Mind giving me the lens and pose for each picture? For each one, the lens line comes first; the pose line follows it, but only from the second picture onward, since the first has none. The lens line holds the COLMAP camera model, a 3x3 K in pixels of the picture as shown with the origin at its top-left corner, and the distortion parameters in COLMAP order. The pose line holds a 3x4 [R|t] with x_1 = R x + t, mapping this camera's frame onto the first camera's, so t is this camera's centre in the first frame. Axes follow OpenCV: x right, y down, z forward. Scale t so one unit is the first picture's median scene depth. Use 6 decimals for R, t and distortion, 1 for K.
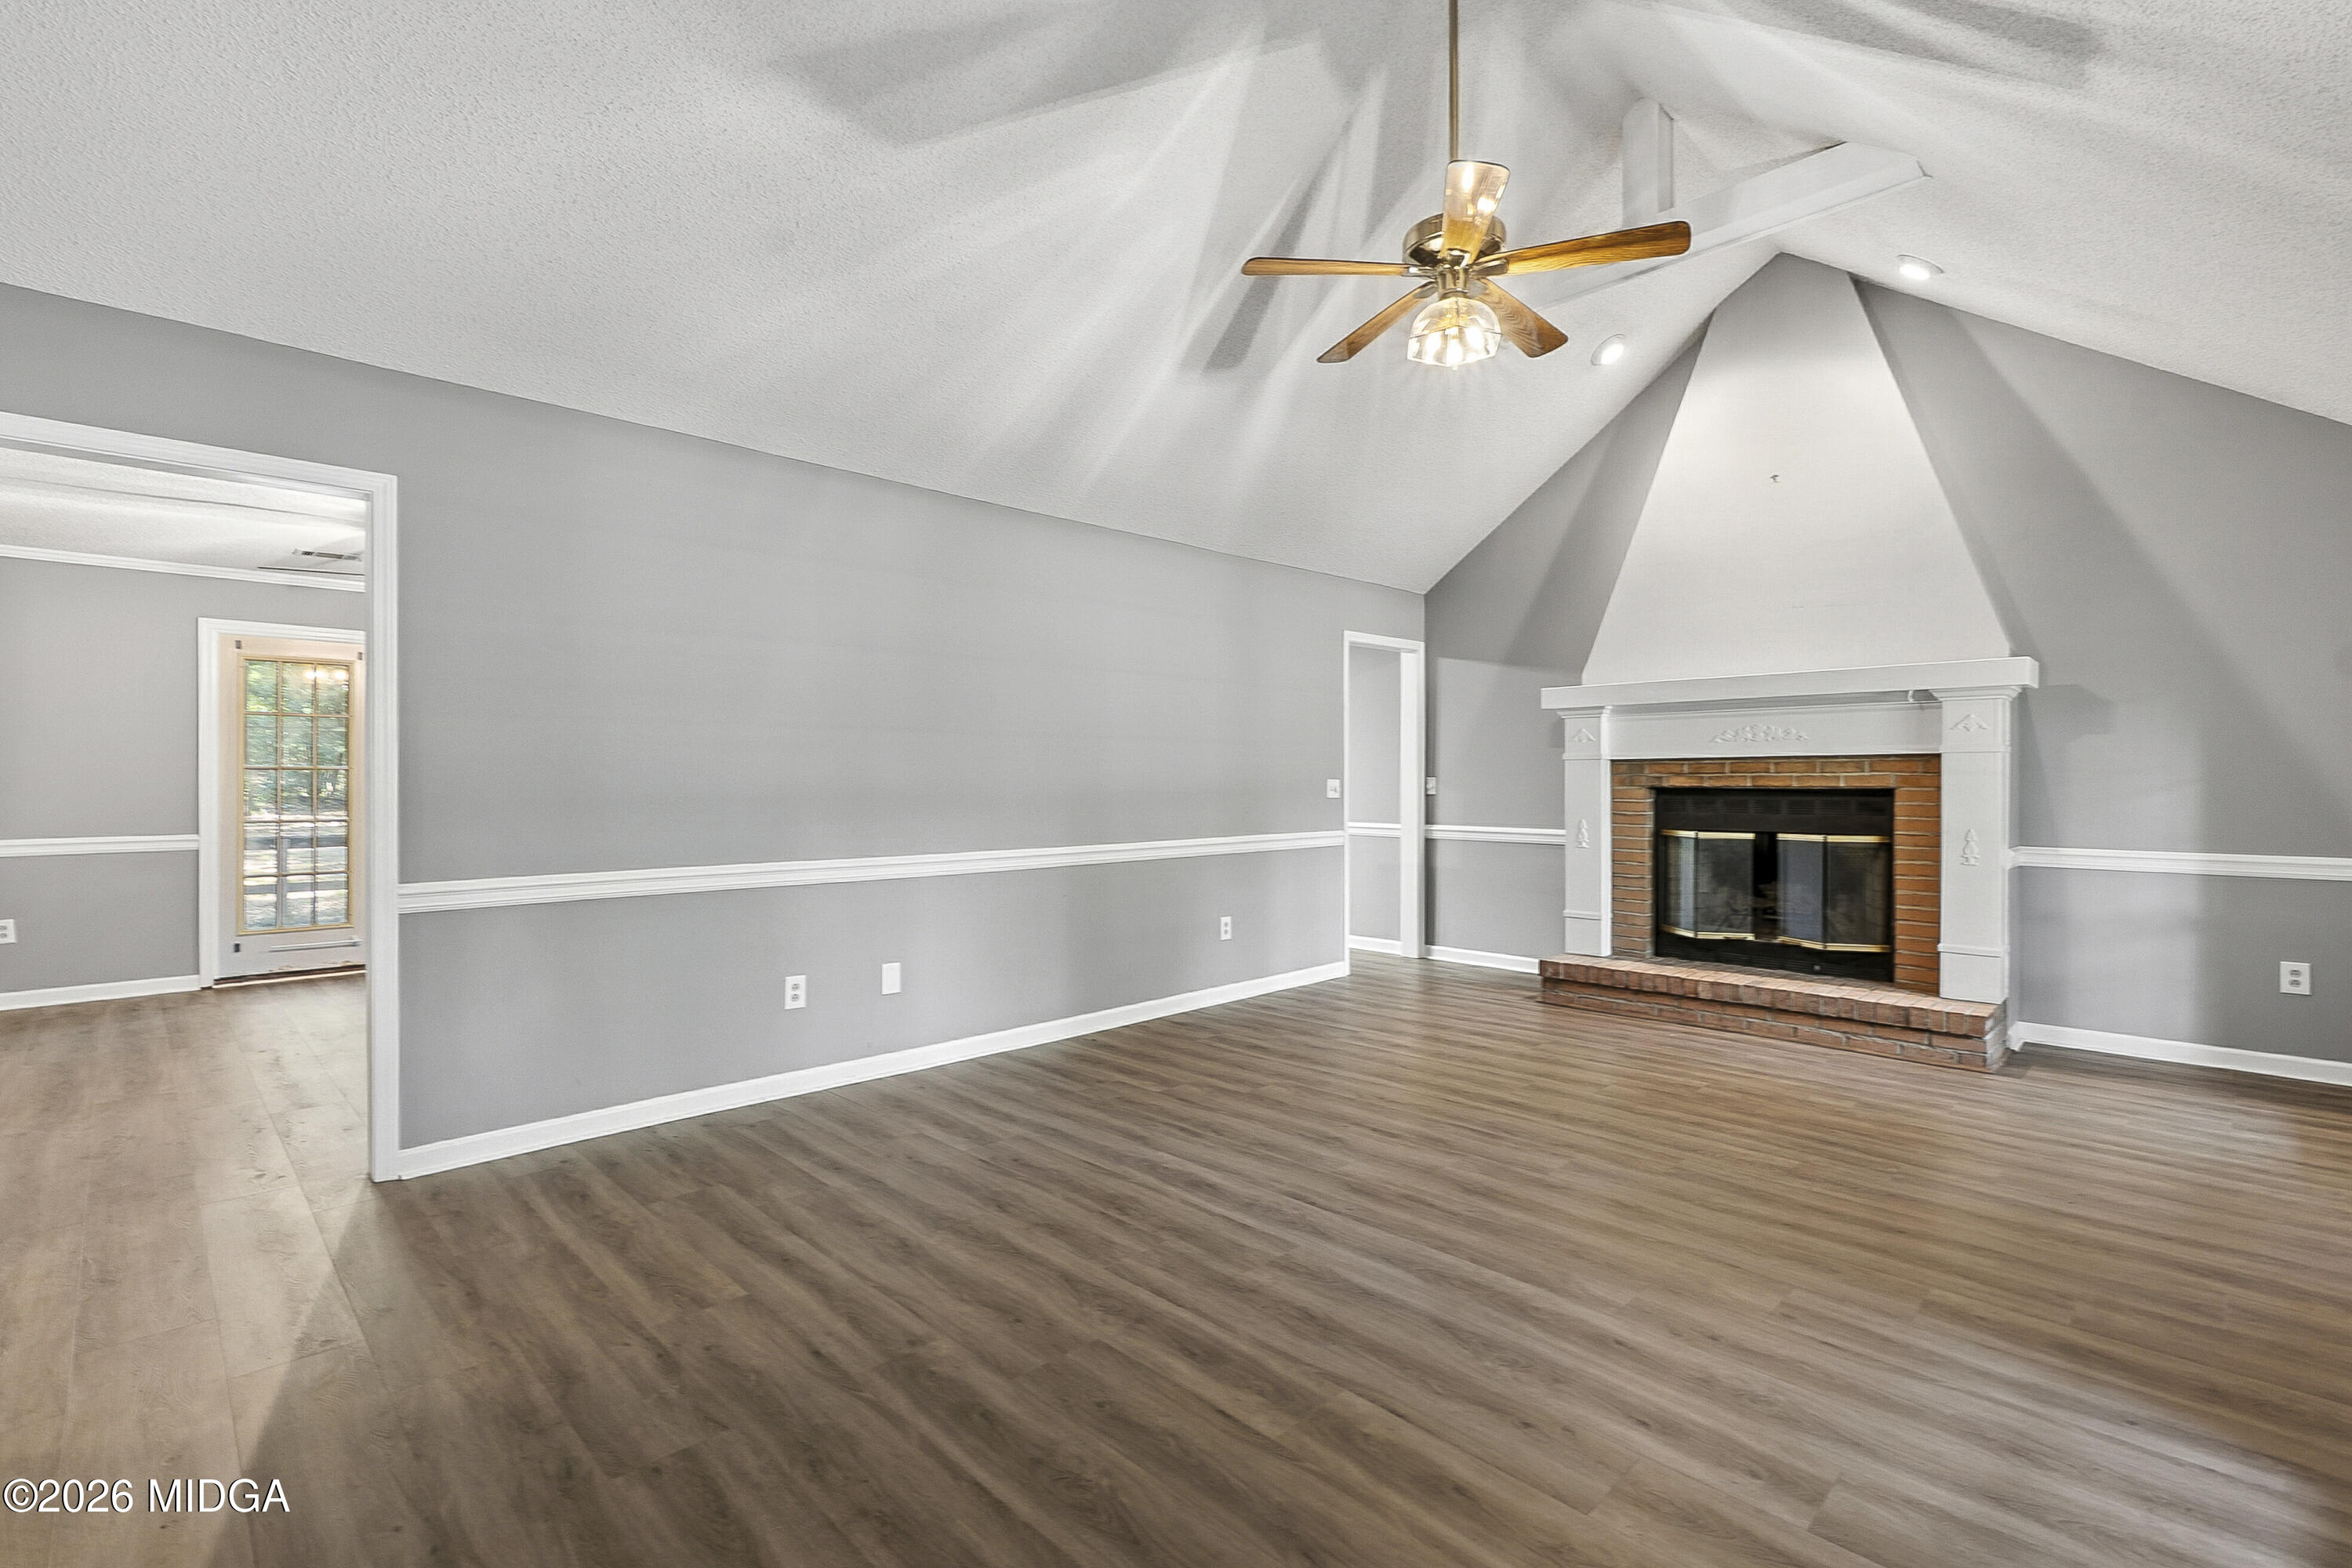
lens RADIAL K [[1094.6, 0, 1169.0], [0, 1094.6, 779.4], [0, 0, 1]] dist [-0.009080, -0.000032]
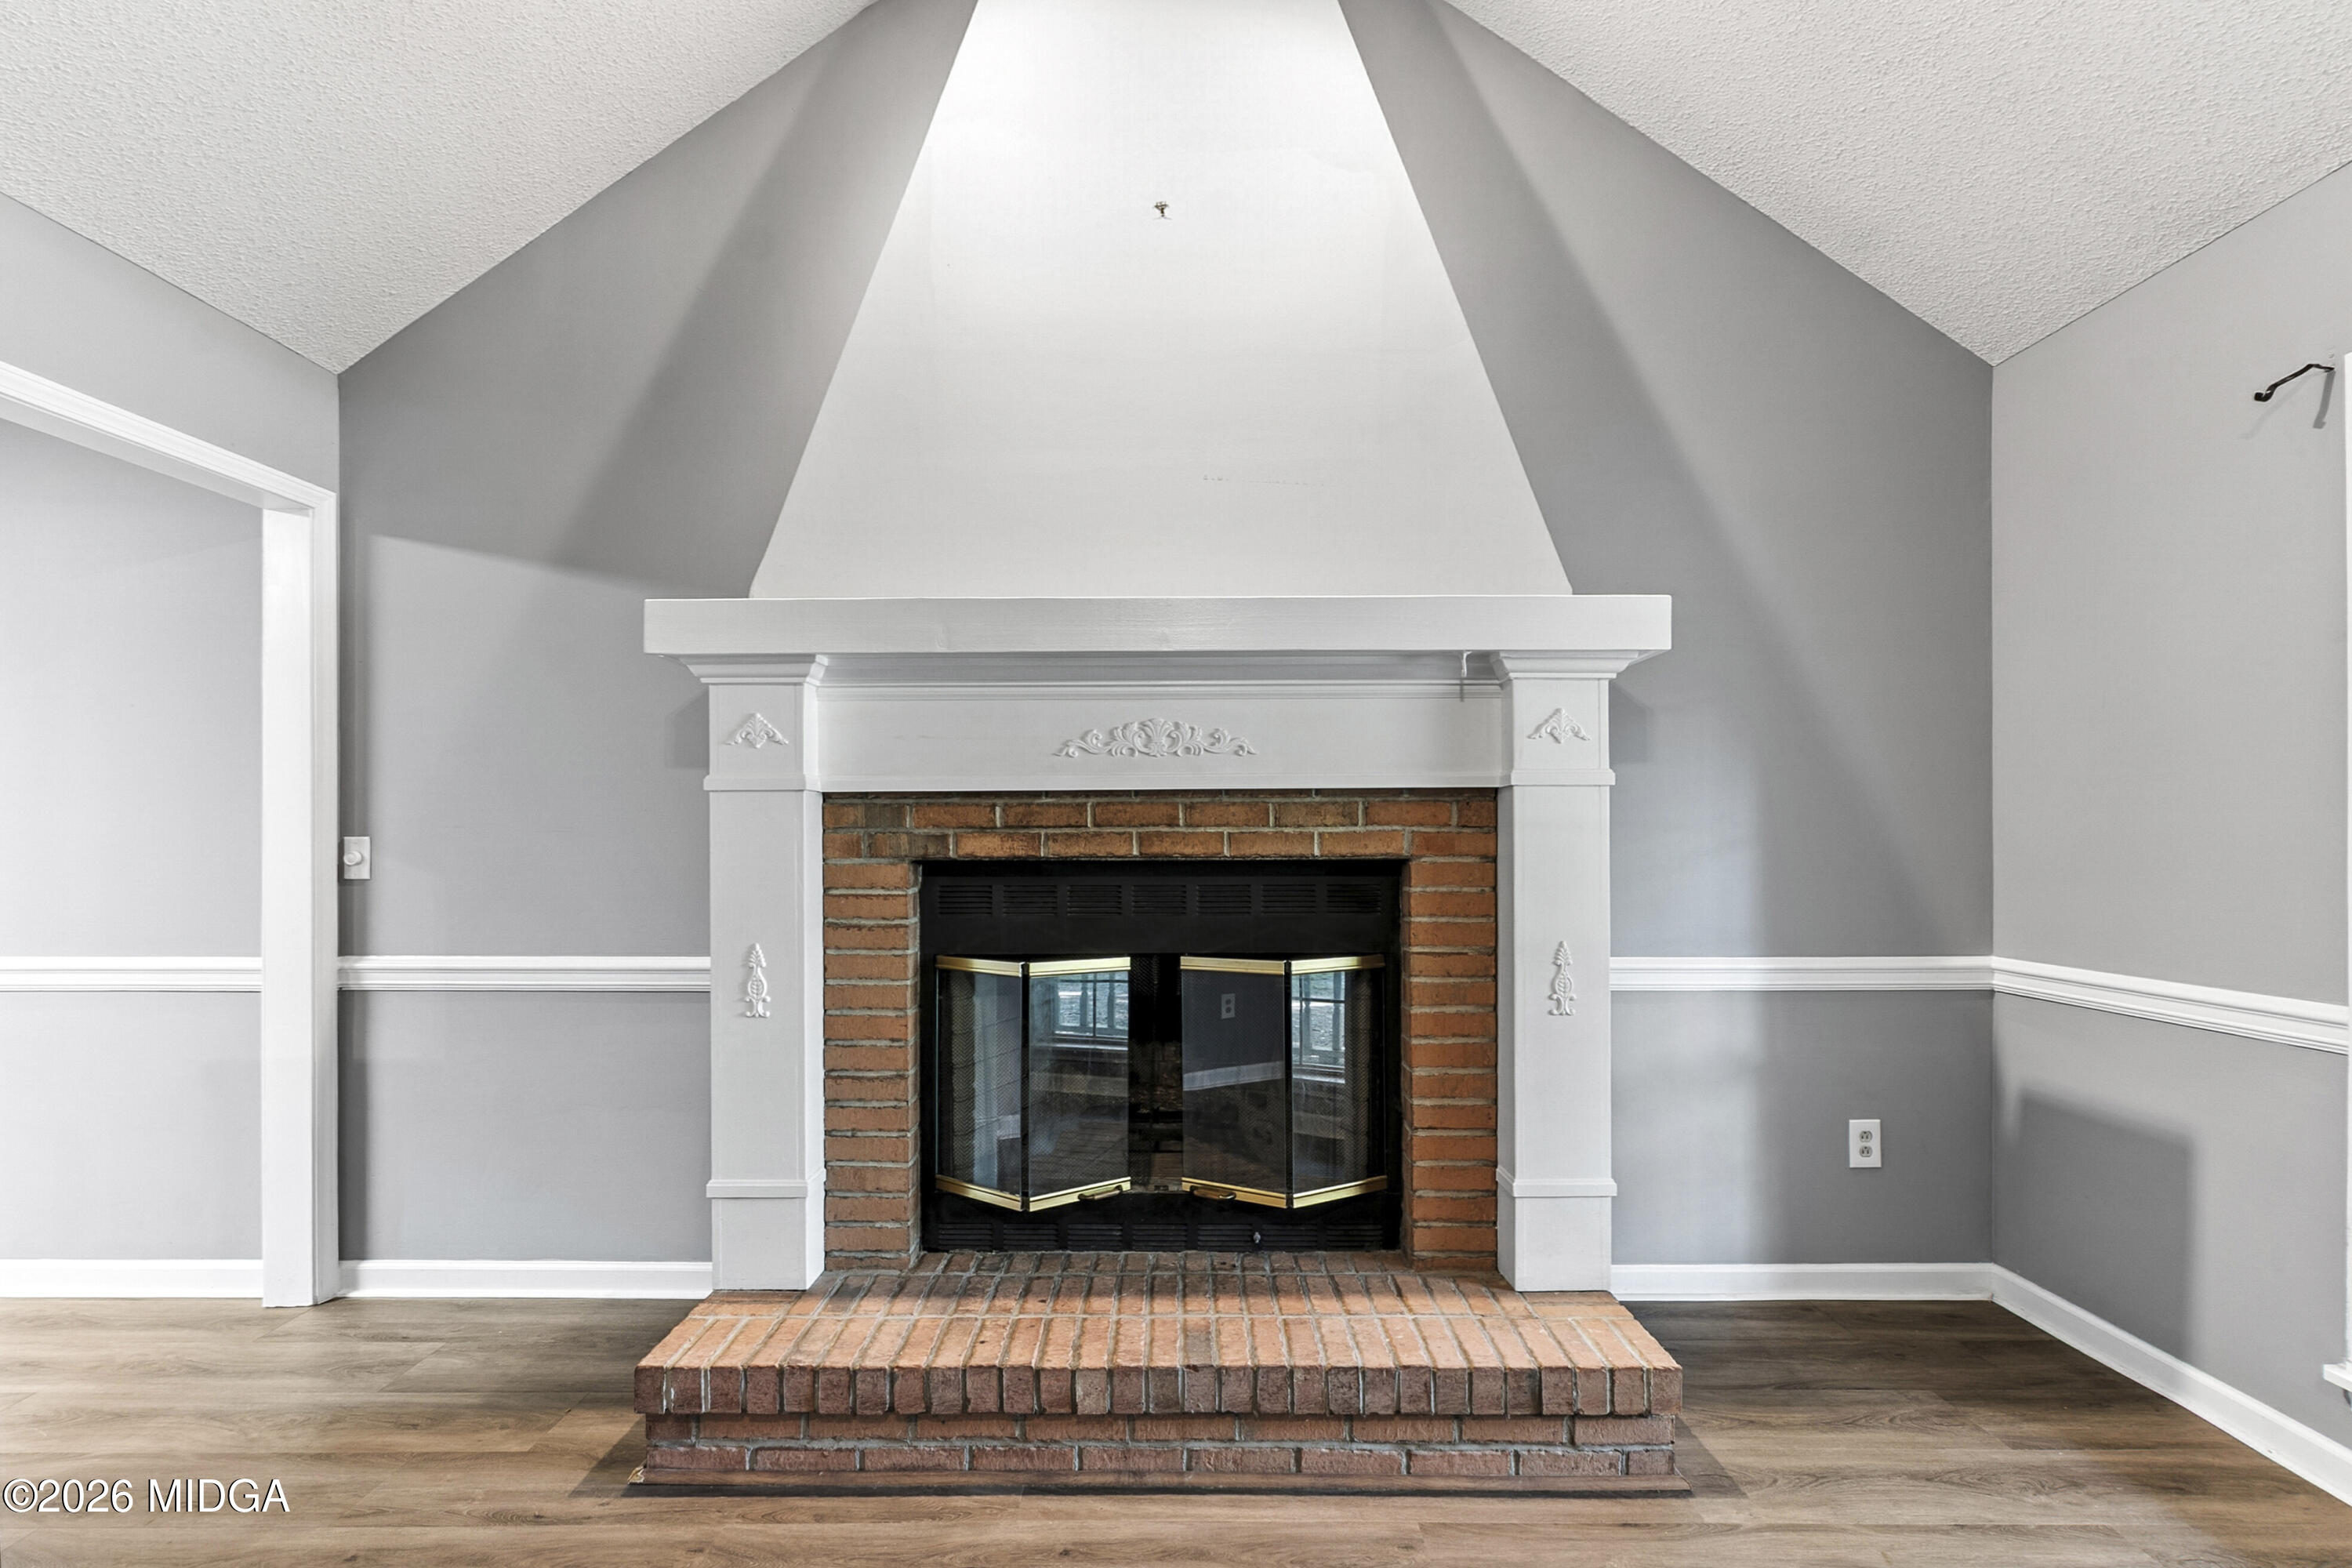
lens RADIAL K [[1094.6, 0, 1172.4], [0, 1094.6, 826.9], [0, 0, 1]] dist [-0.009080, -0.000032]
pose [[0.717134, 0.004026, 0.696924, 0.228327], [0.001296, 0.999974, -0.007109, -0.002331], [-0.696935, 0.006001, 0.717110, 0.660644]]
